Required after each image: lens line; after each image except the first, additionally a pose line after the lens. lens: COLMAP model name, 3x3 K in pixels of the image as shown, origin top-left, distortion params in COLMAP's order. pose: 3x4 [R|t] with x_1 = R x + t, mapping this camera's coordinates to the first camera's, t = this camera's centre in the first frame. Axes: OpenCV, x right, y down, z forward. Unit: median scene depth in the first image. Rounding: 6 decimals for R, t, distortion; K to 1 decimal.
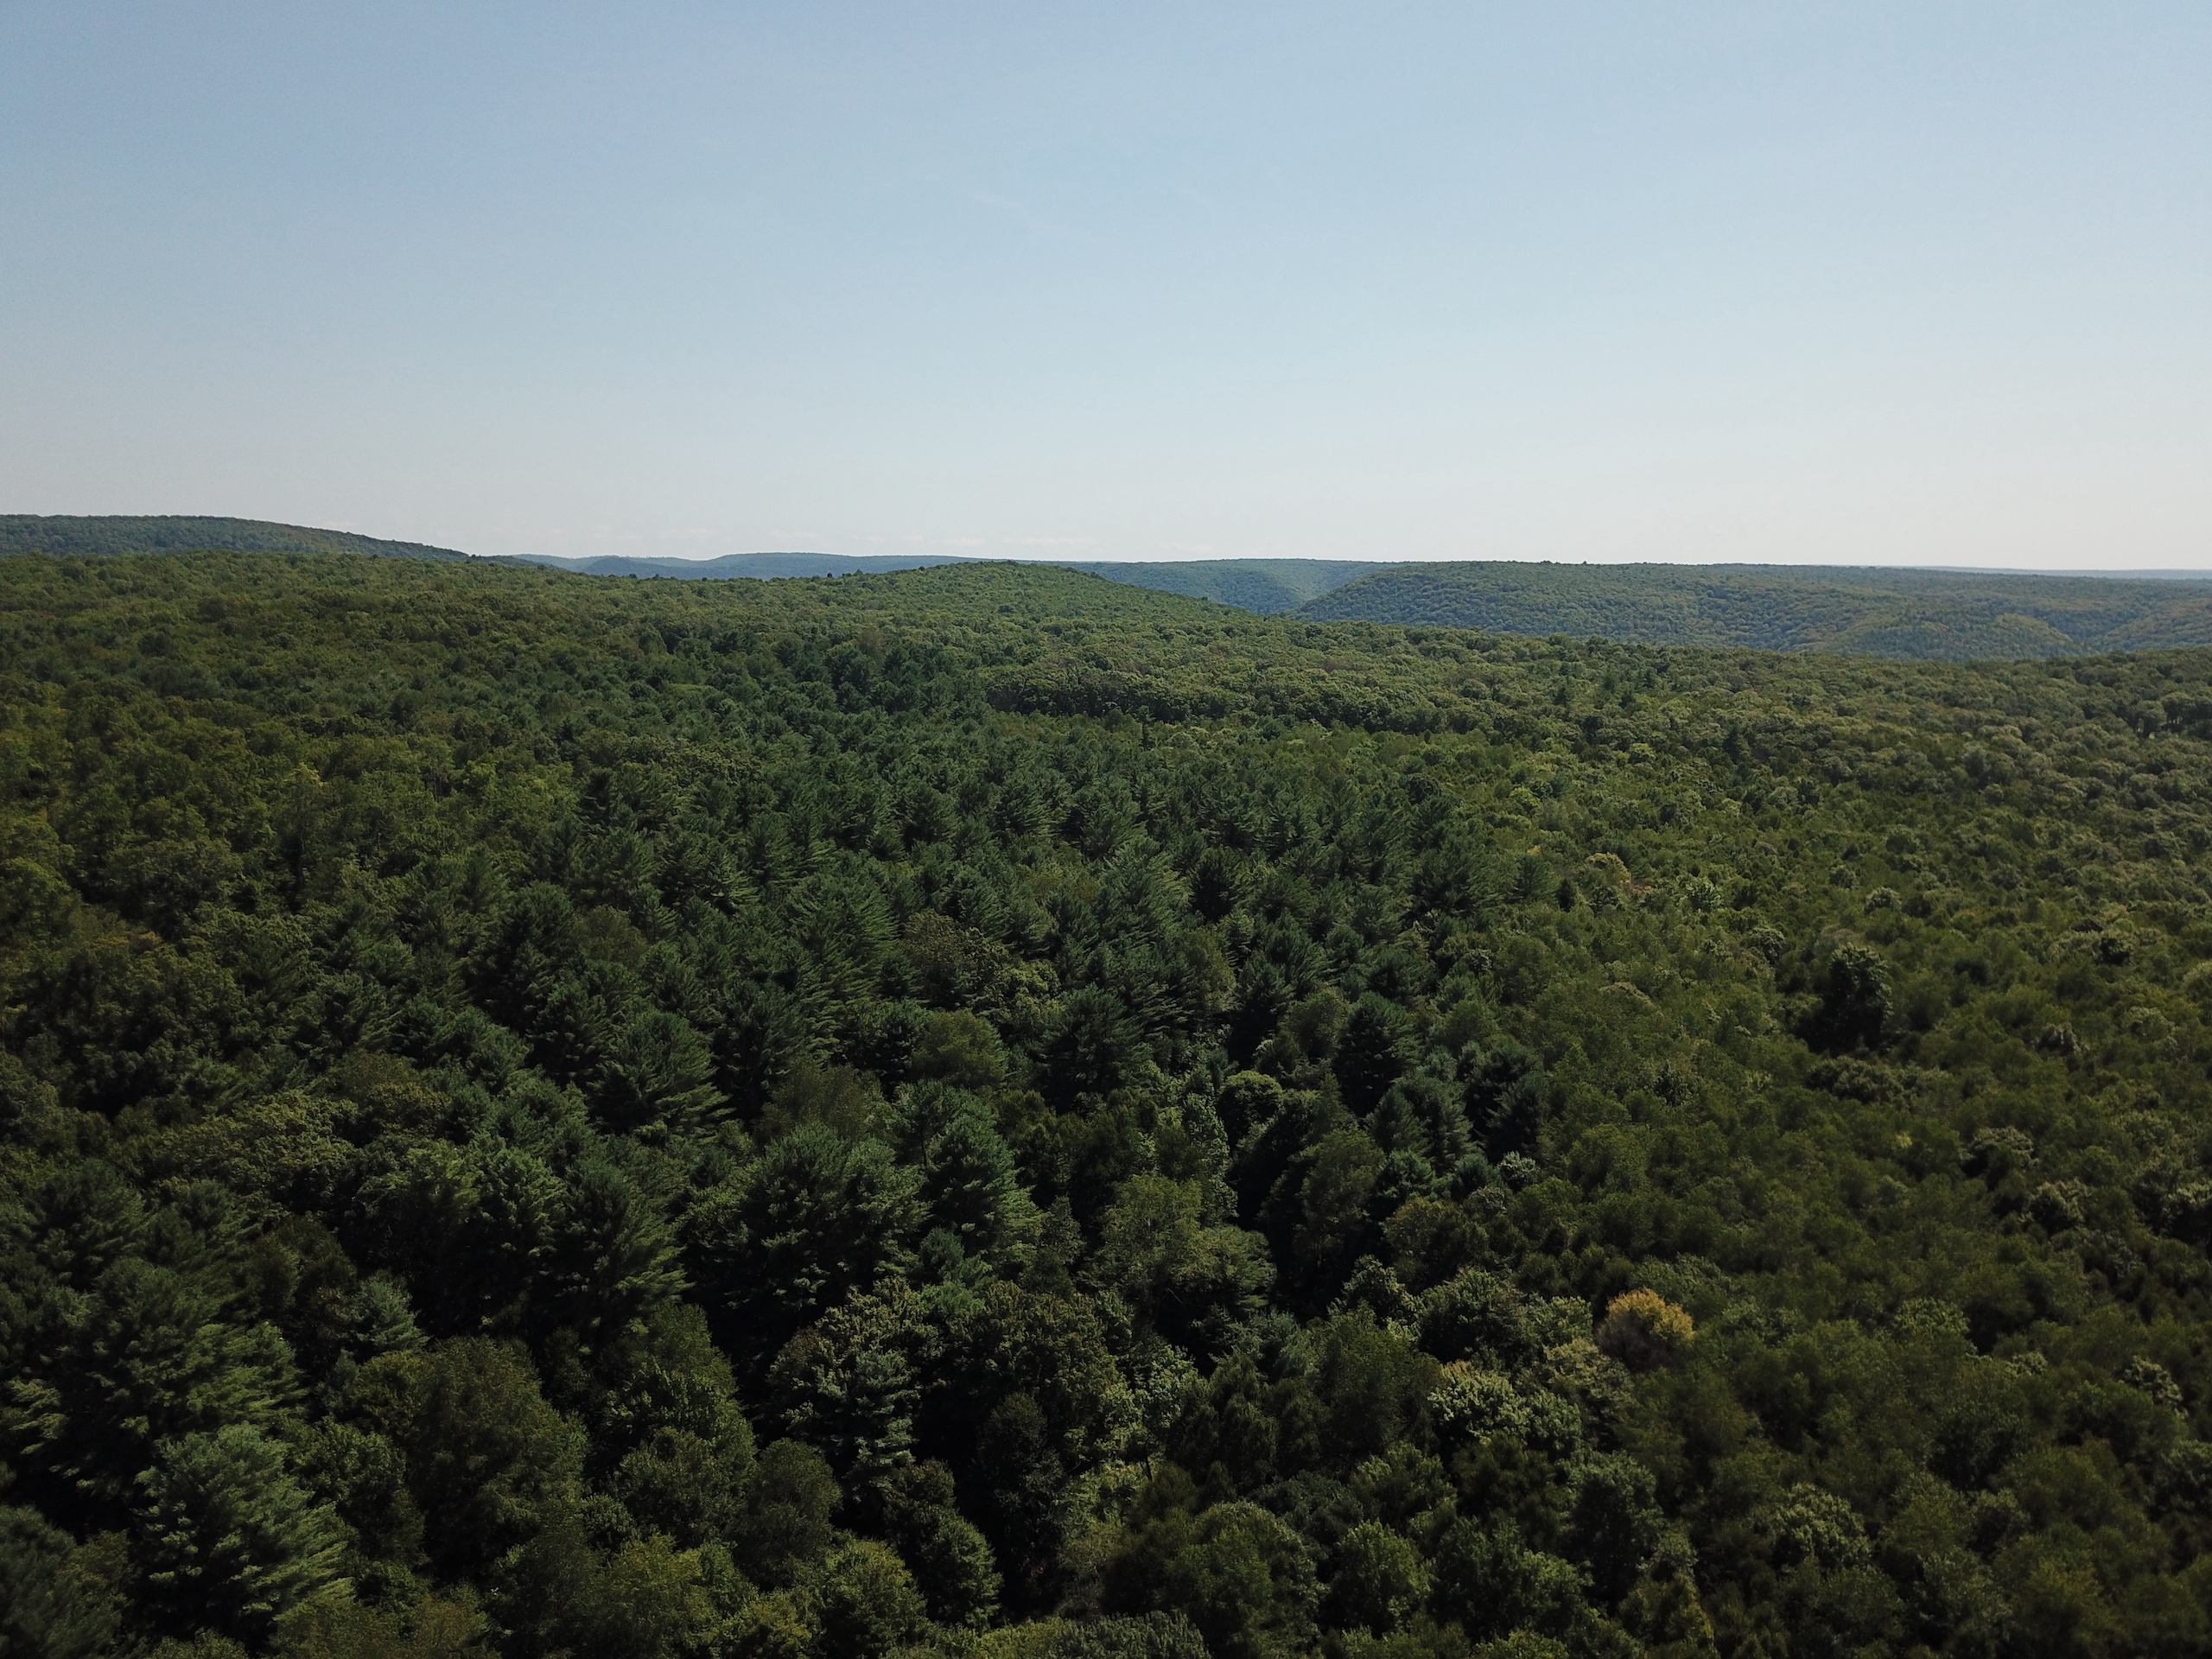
lens RADIAL K [[1674.1, 0, 1106.0], [0, 1674.1, 829.5], [0, 0, 1]] dist [0.000443, -0.002427]
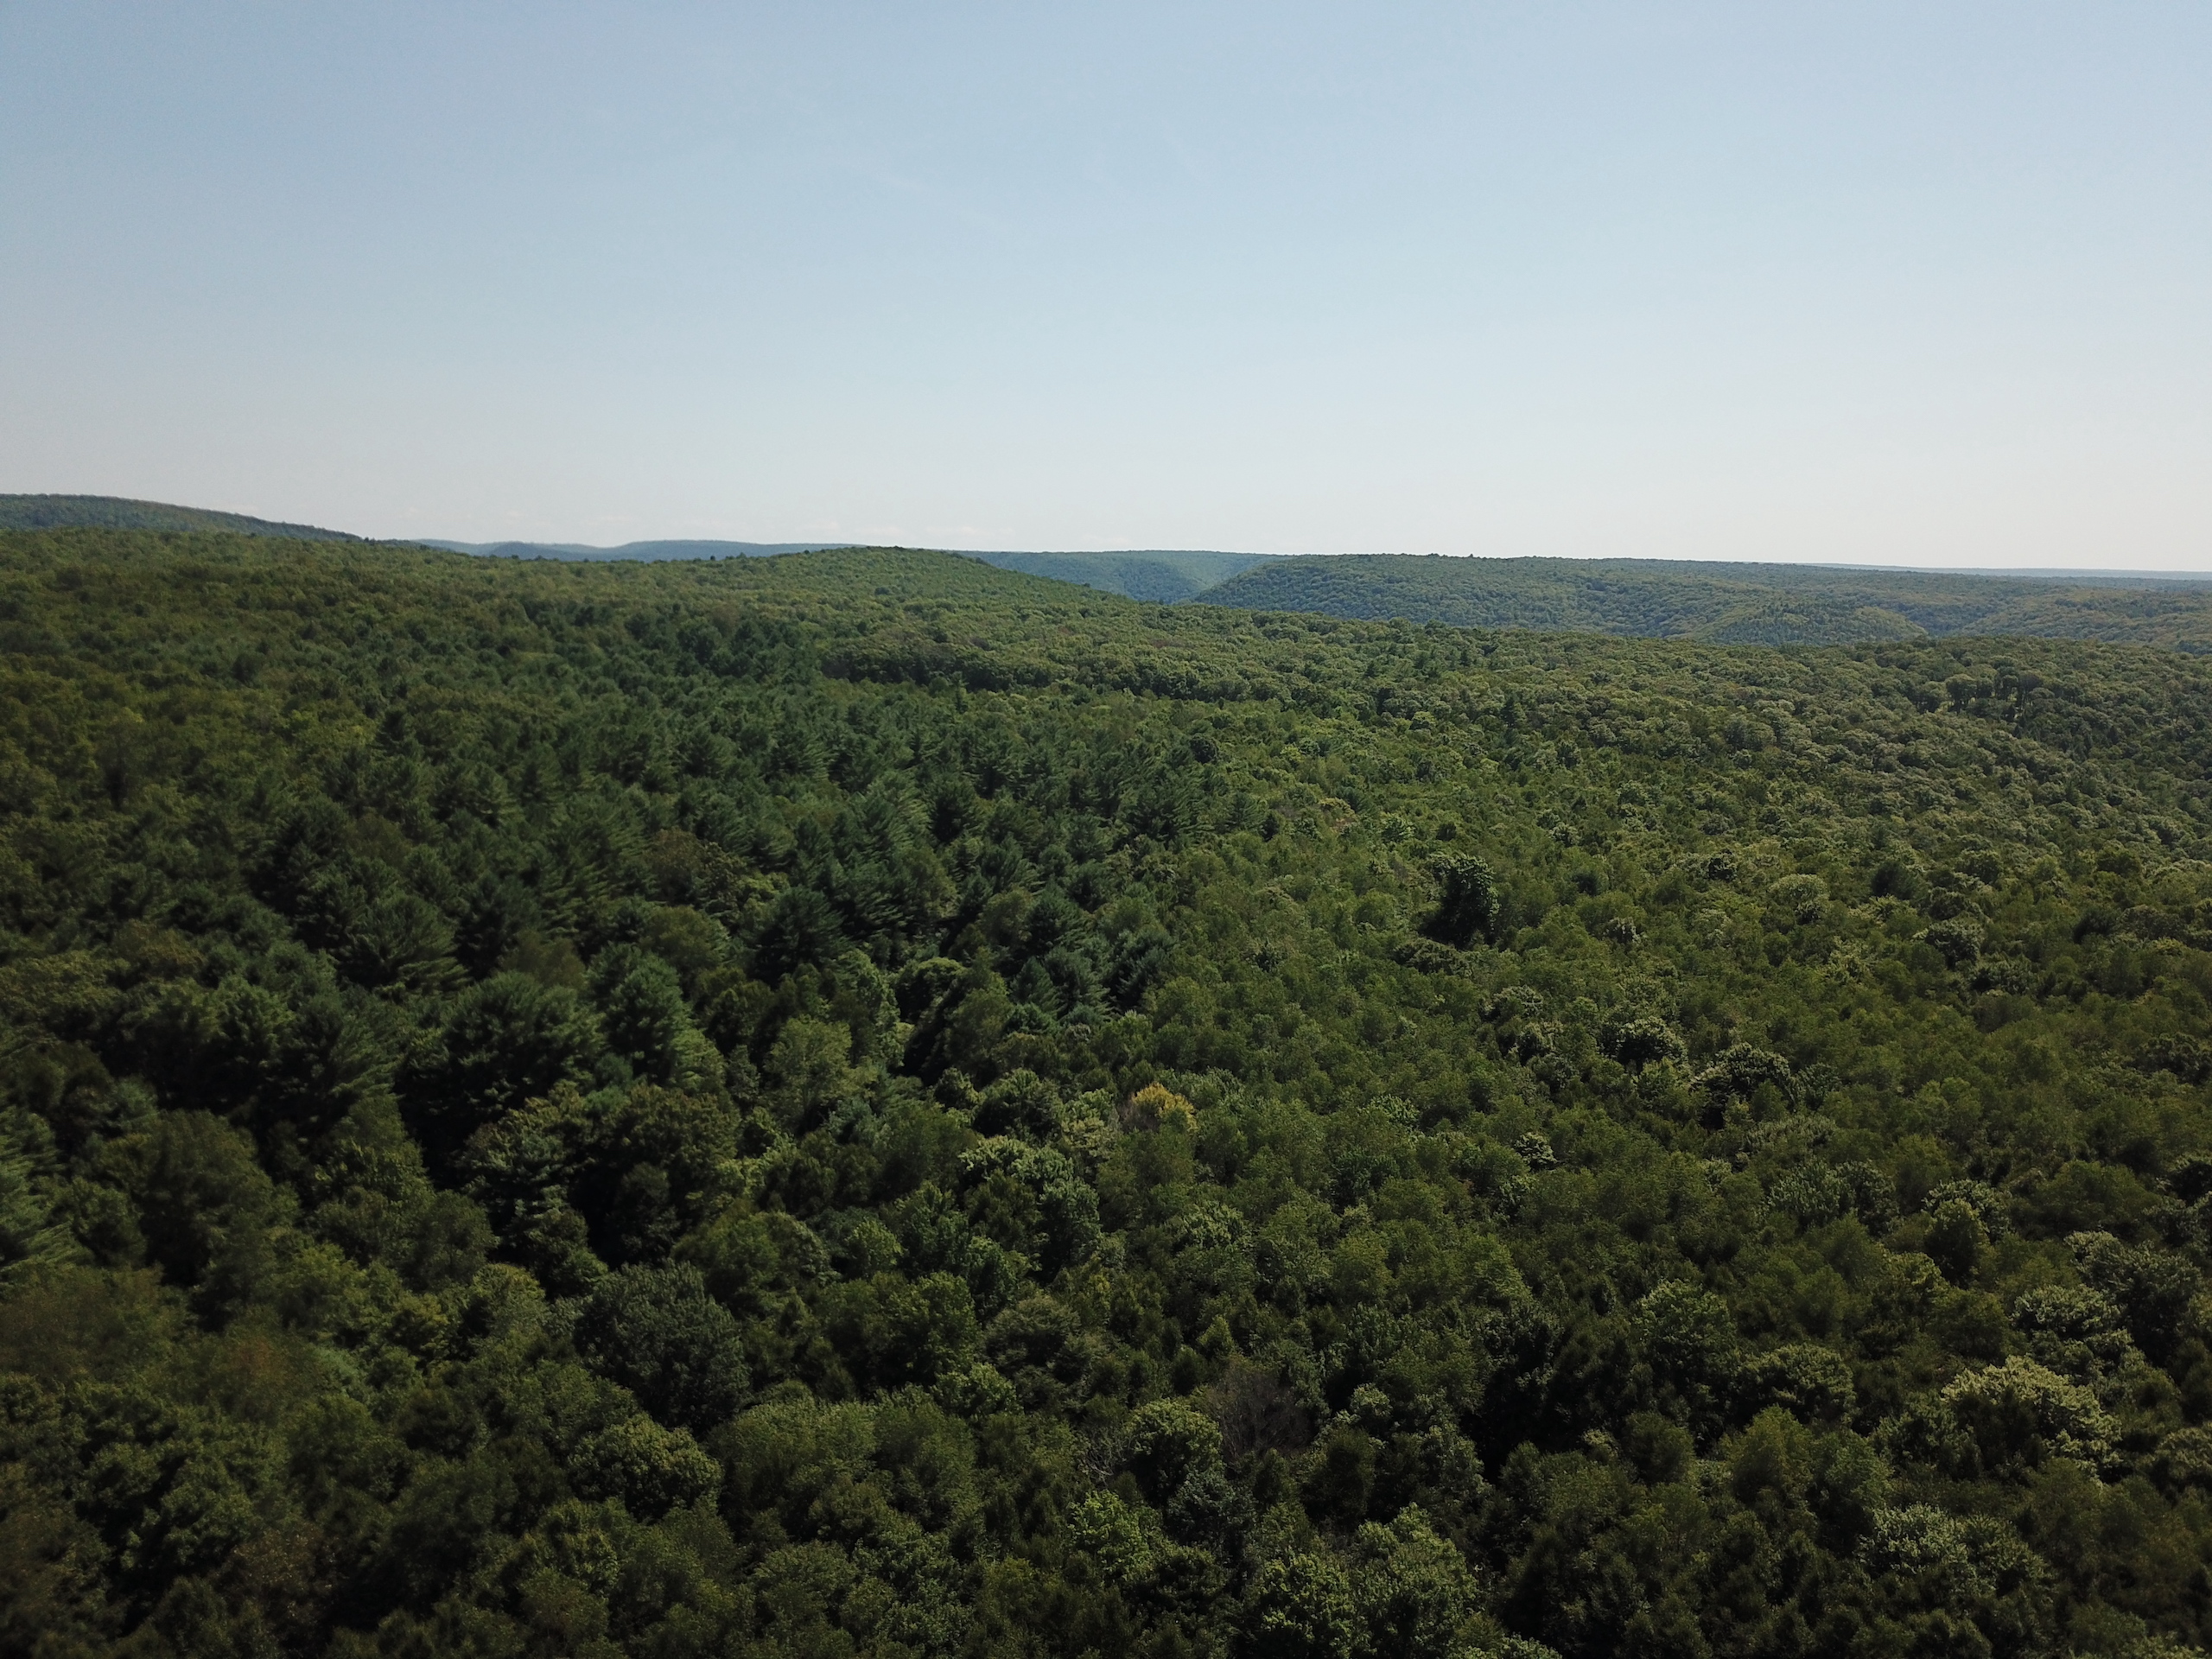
lens RADIAL K [[1668.9, 0, 1106.0], [0, 1668.9, 829.5], [0, 0, 1]] dist [0.004893, 0.007418]
pose [[0.998735, 0.000472, 0.050279, 0.114585], [-0.000739, 0.999986, 0.005285, 0.038348], [-0.050276, -0.005315, 0.998721, -0.137963]]
